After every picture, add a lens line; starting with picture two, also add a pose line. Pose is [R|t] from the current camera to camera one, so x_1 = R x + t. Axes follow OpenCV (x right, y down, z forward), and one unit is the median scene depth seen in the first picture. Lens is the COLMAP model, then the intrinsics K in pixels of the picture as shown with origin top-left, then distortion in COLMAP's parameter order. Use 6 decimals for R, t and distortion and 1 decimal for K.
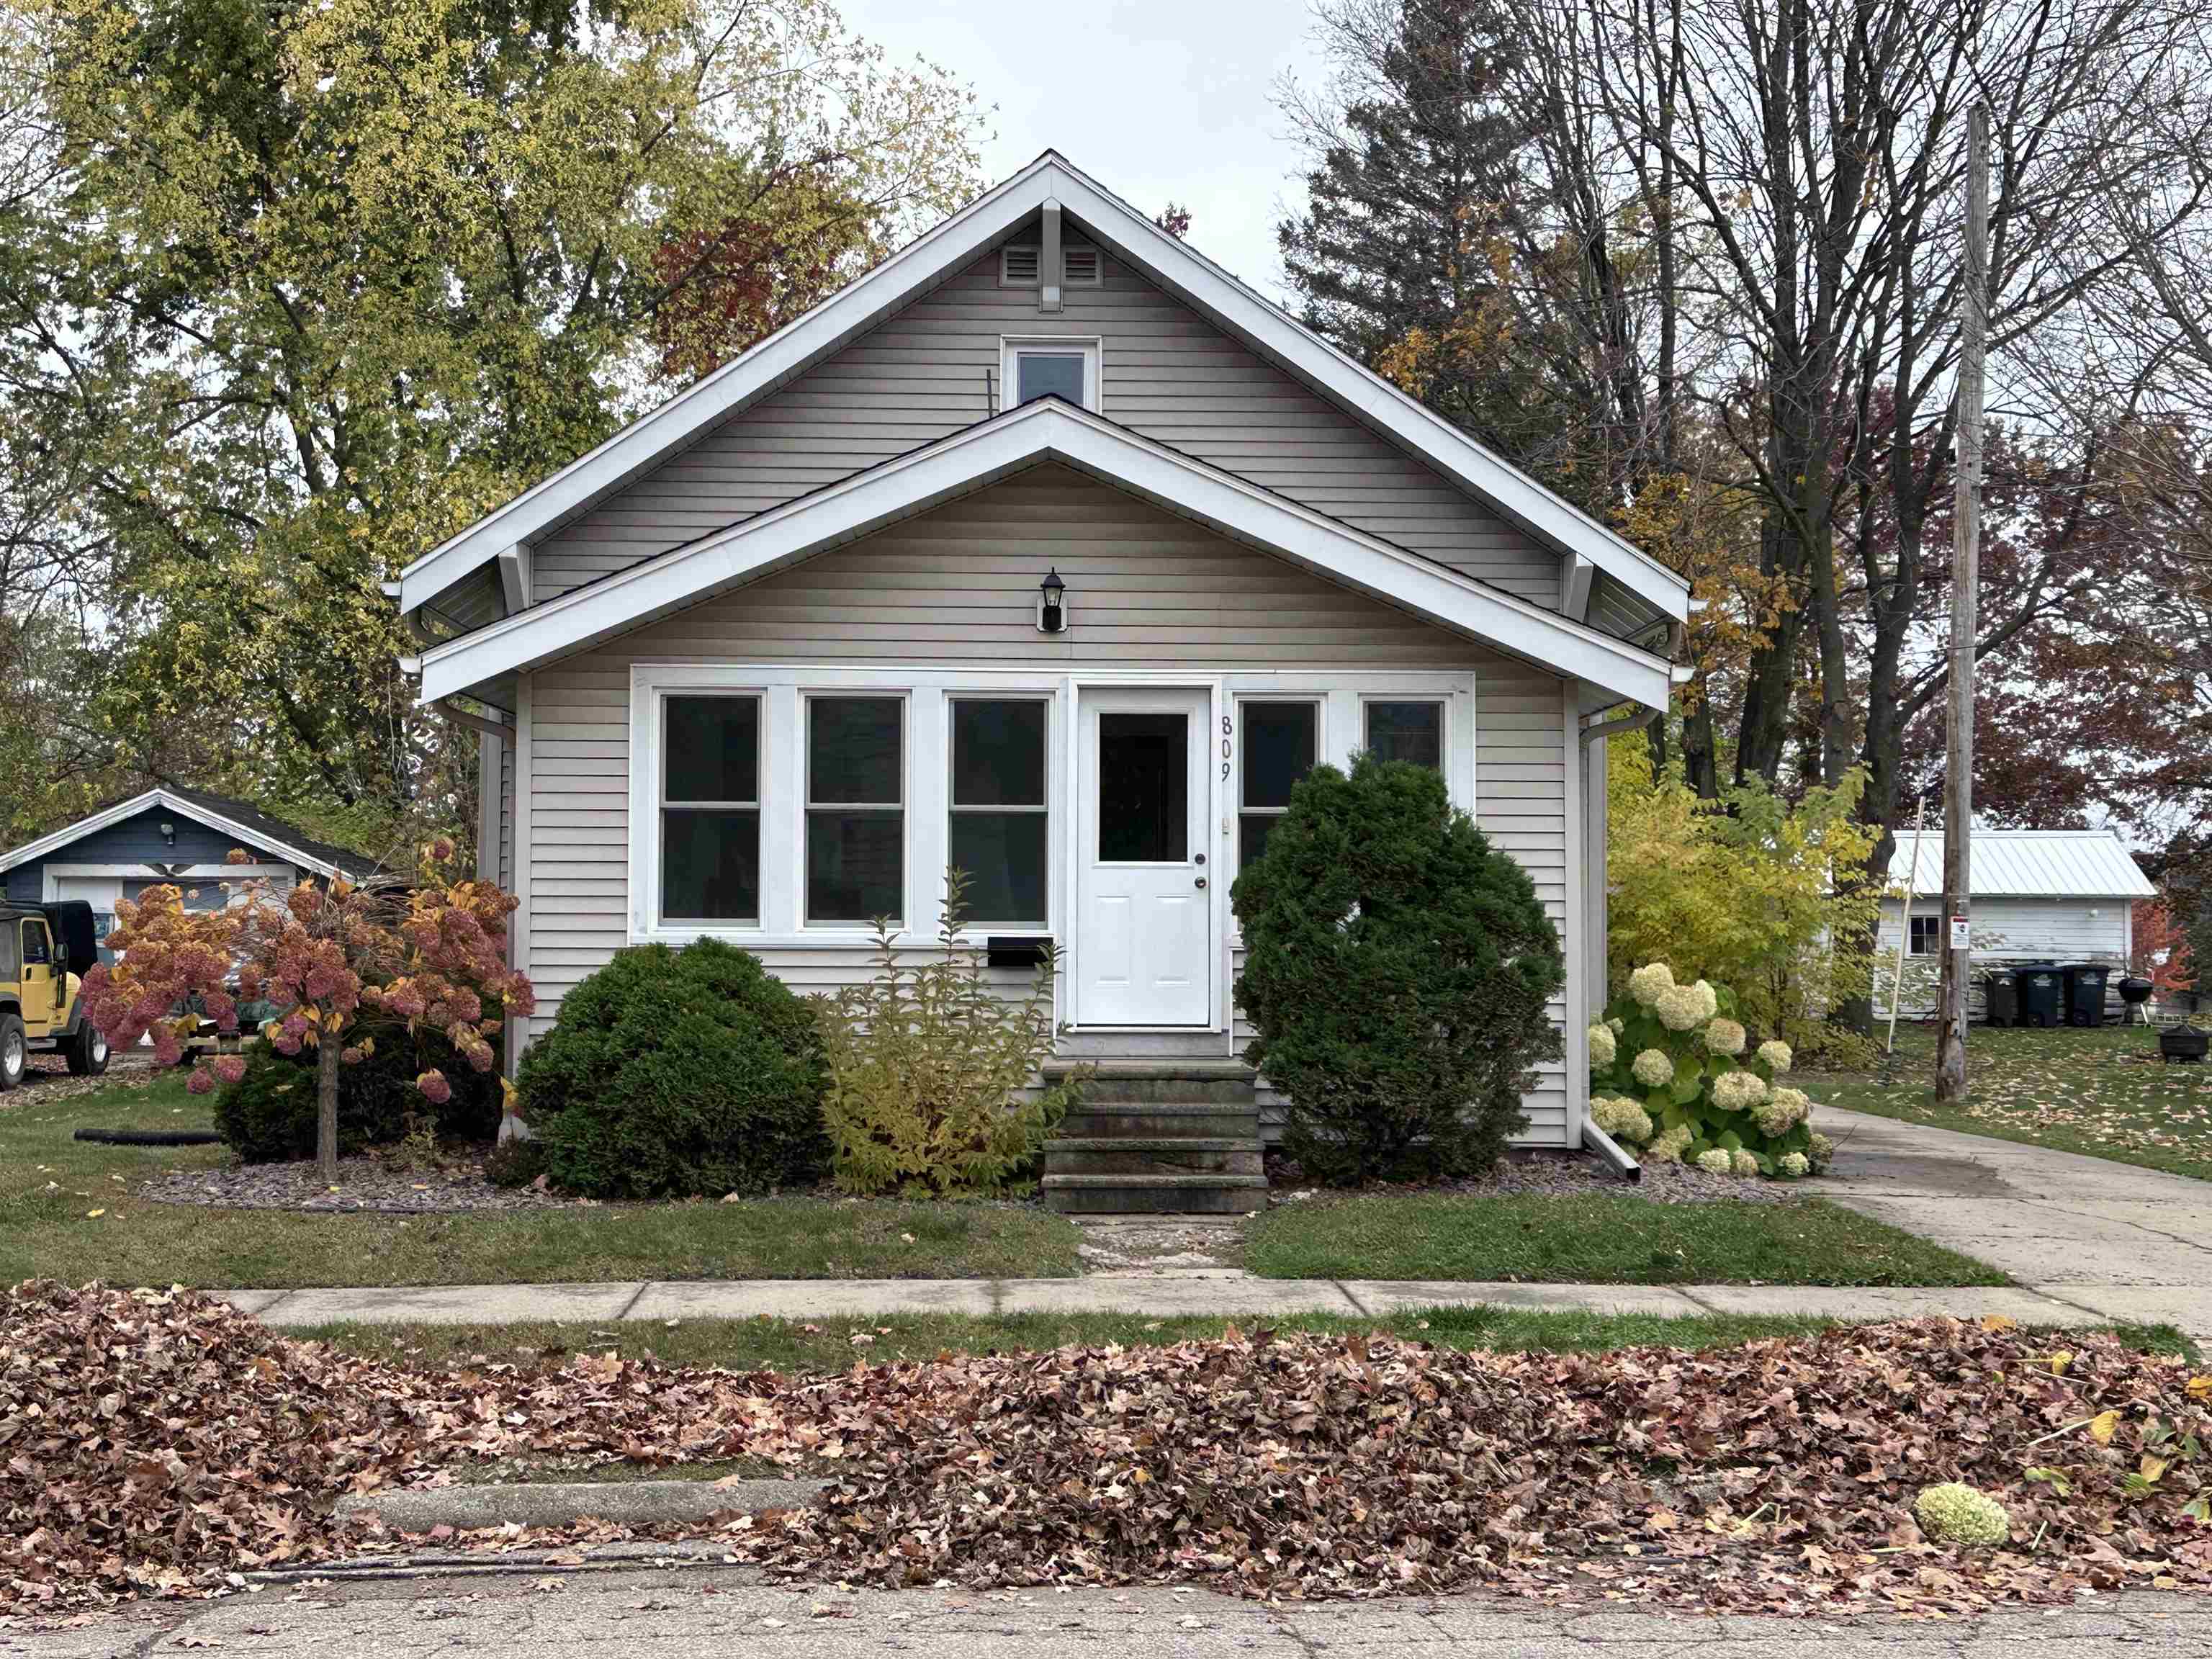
lens RADIAL K [[2917.8, 0, 1091.3], [0, 2917.8, 818.0], [0, 0, 1]] dist [0.140623, 0.000000]
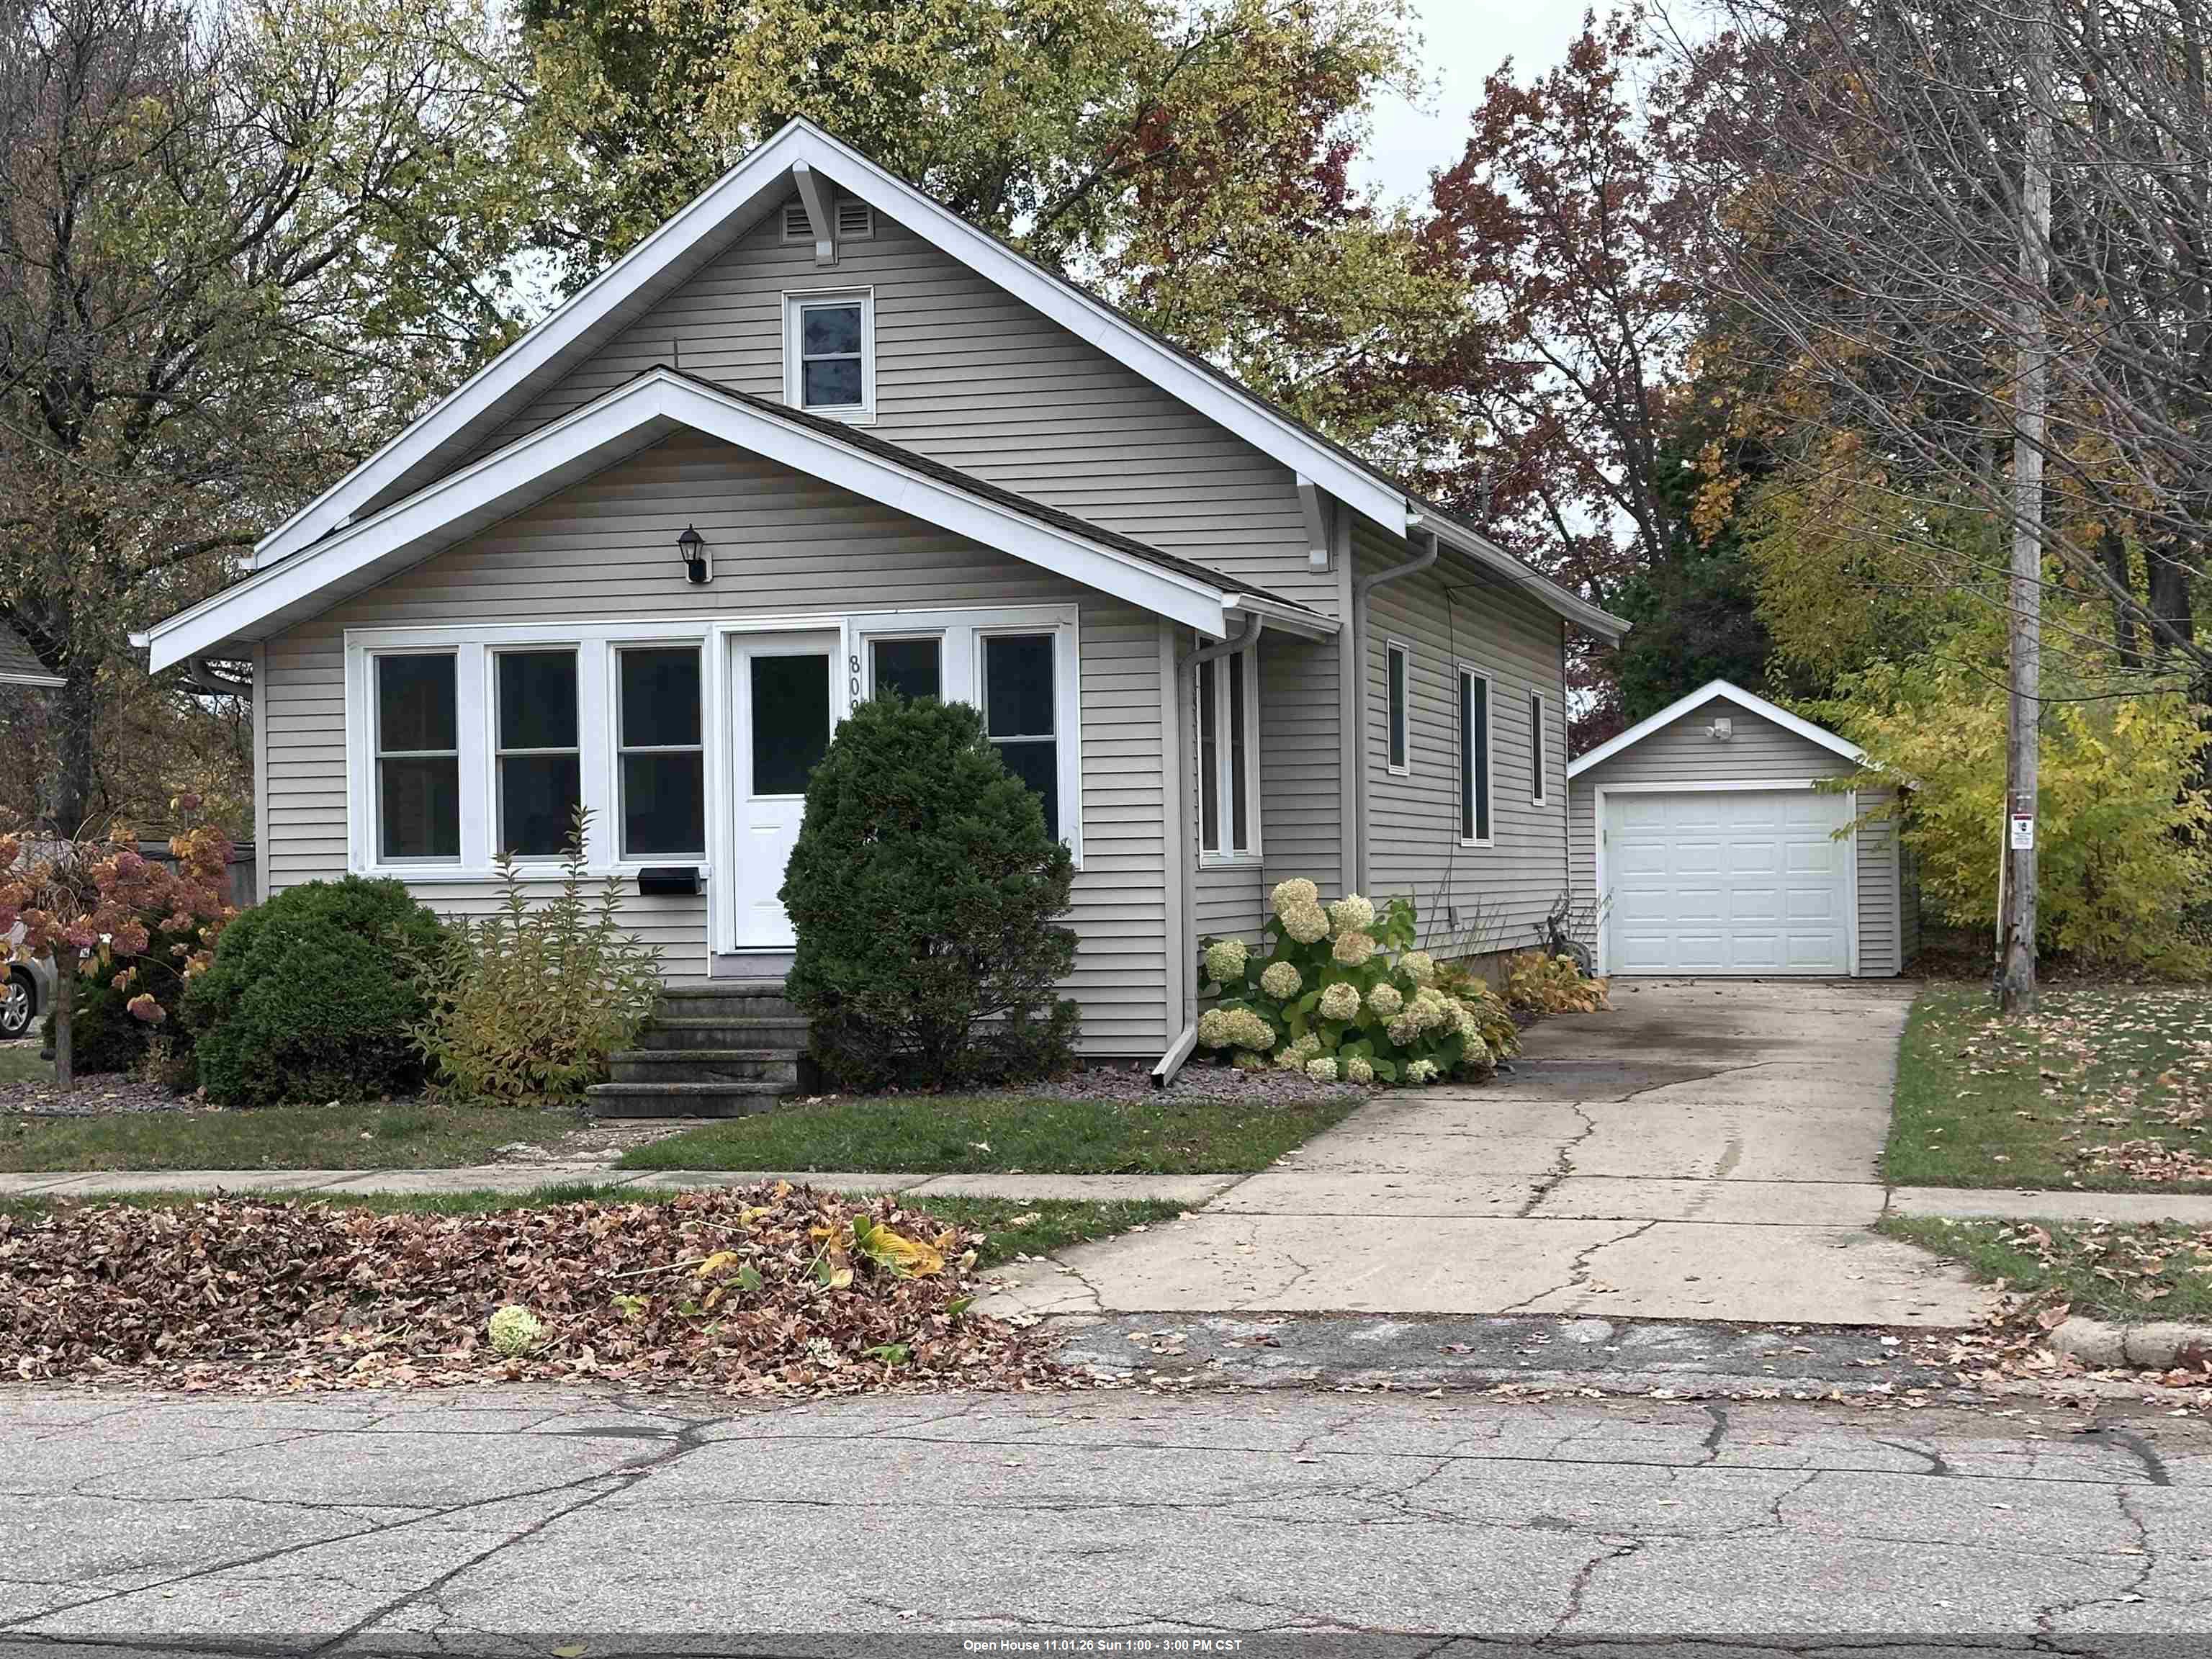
lens RADIAL K [[3340.1, 0, 1123.1], [0, 3340.1, 827.2], [0, 0, 1]] dist [0.122289, 0.000000]
pose [[0.958807, -0.024239, -0.283022, 0.482965], [0.033920, 0.998993, 0.029357, -0.004885], [0.282025, -0.037748, 0.958664, -0.141738]]
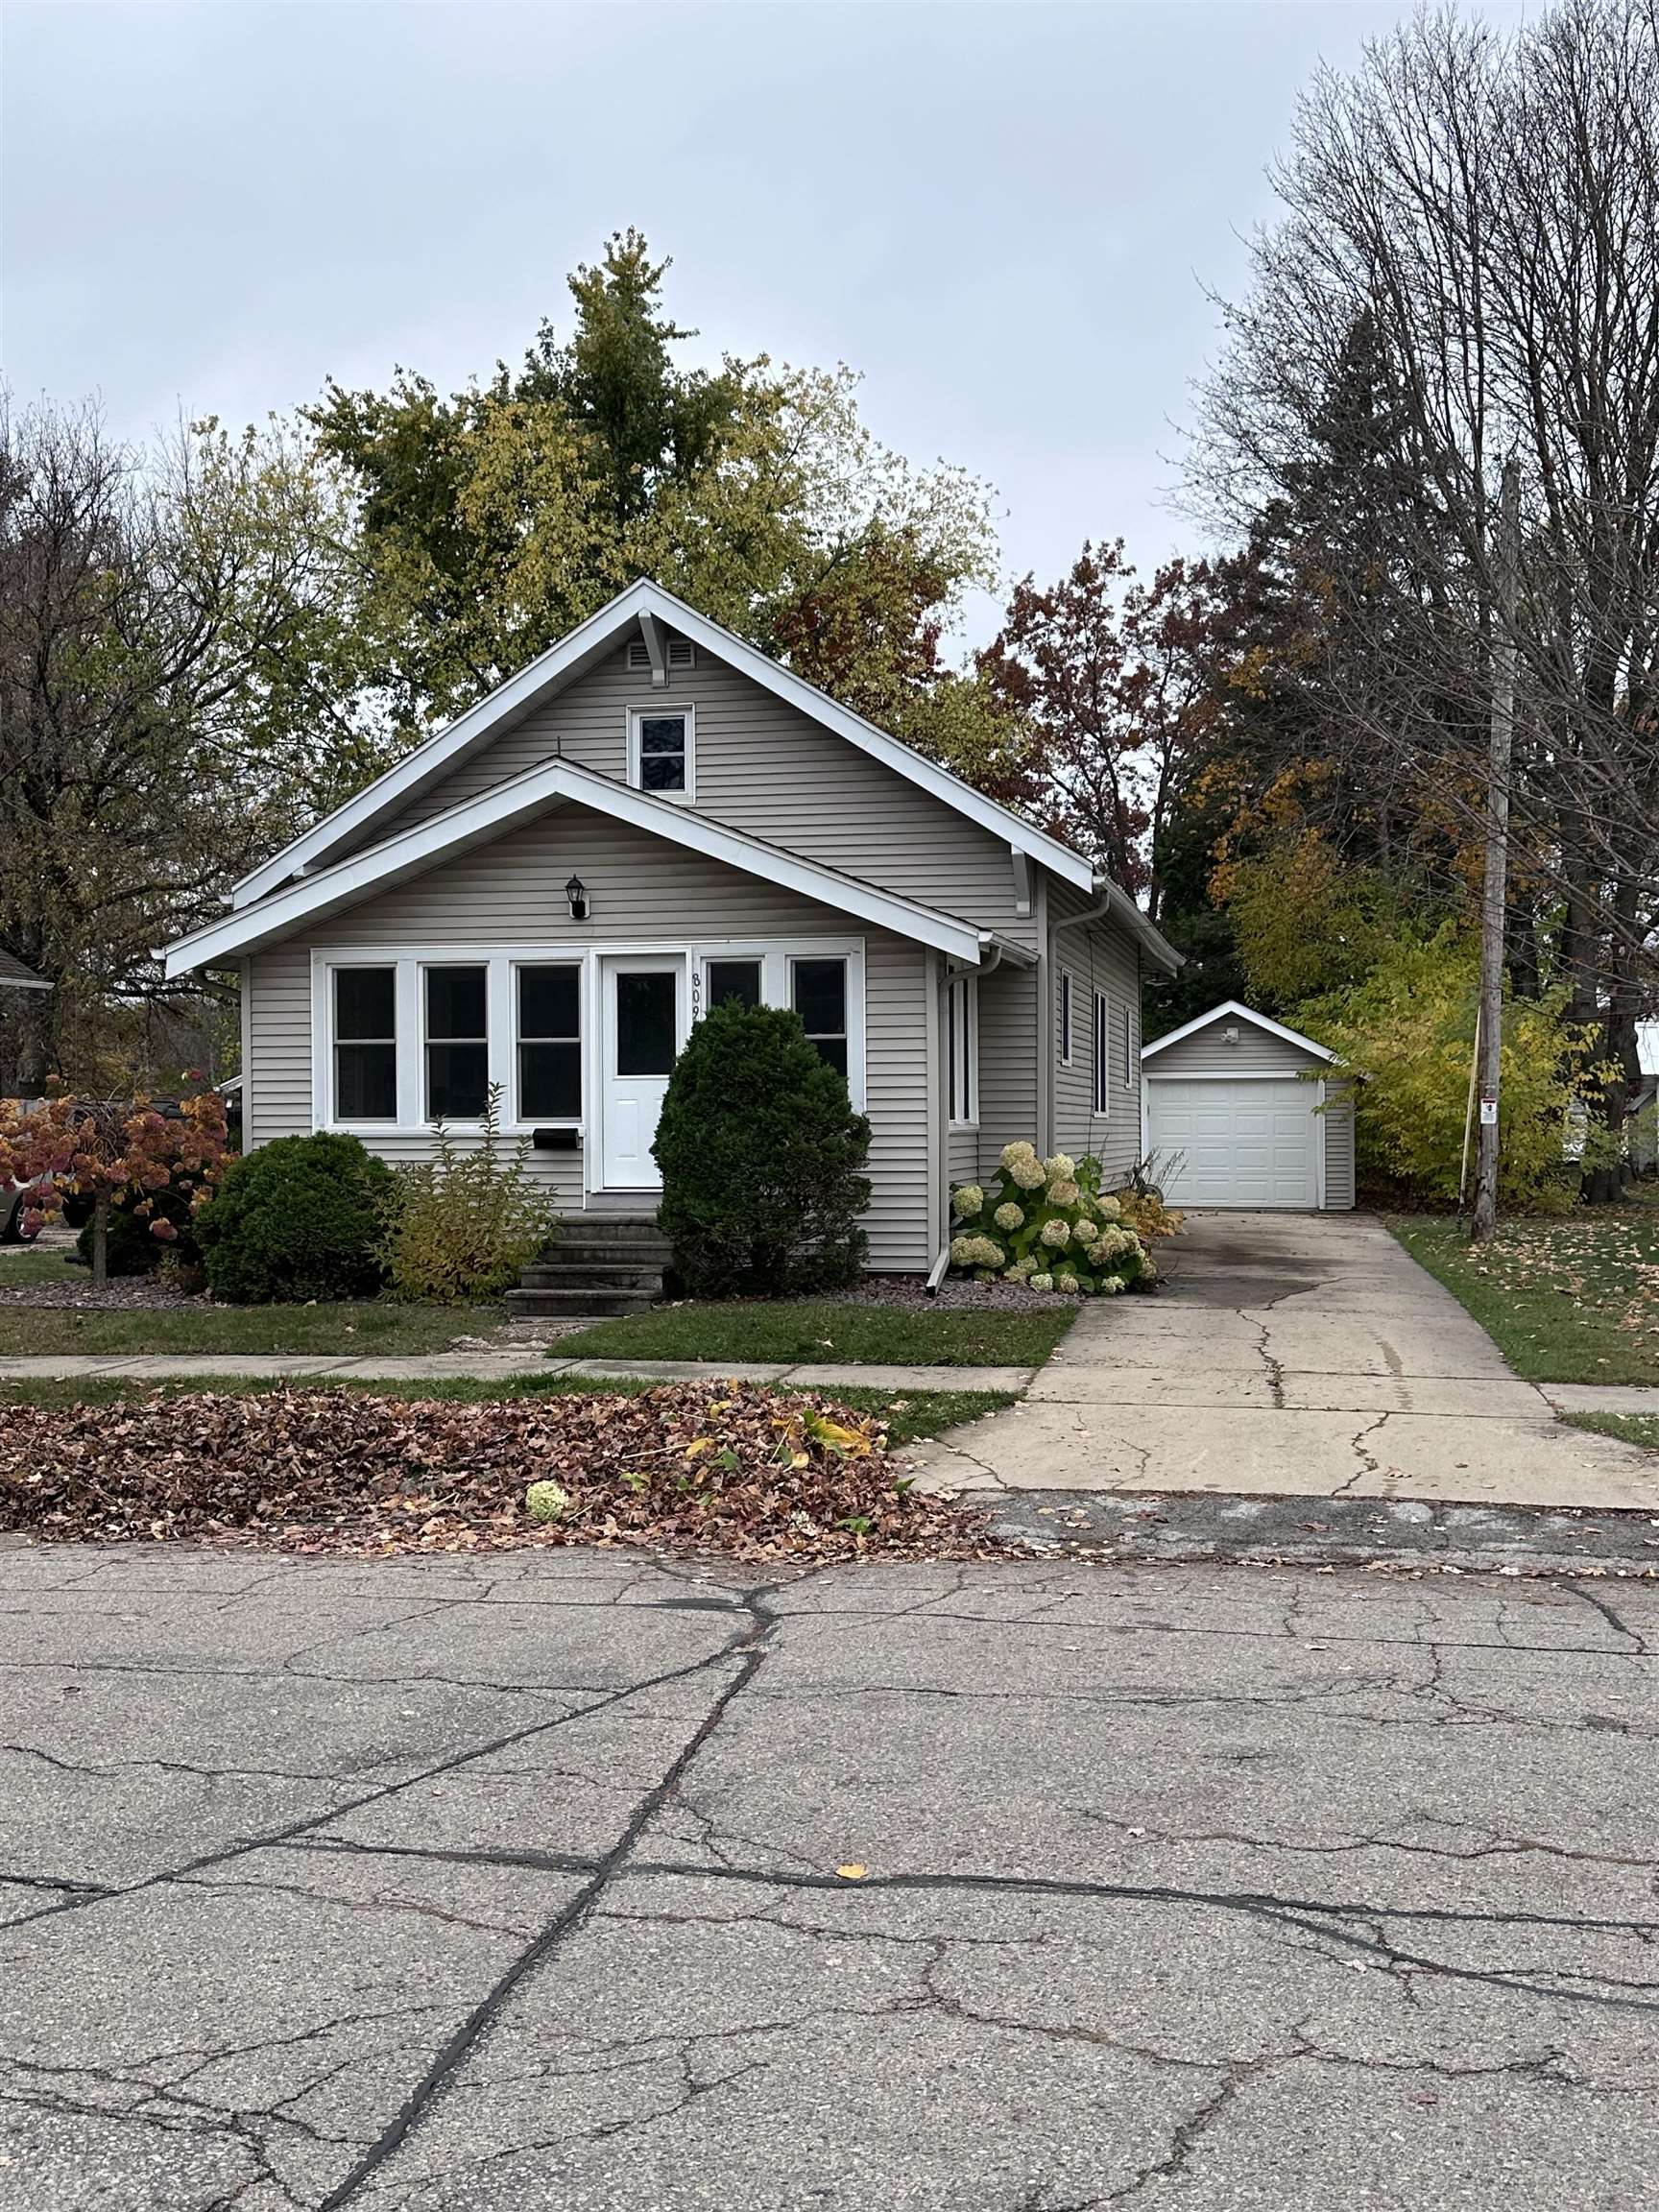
lens RADIAL K [[2237.3, 0, 818.9], [0, 2237.3, 1118.4], [0, 0, 1]] dist [0.131418, 0.000000]
pose [[0.970741, -0.010328, -0.239906, 0.369134], [0.020662, 0.998962, 0.040602, -0.007178], [0.239237, -0.044371, 0.969947, -0.059773]]
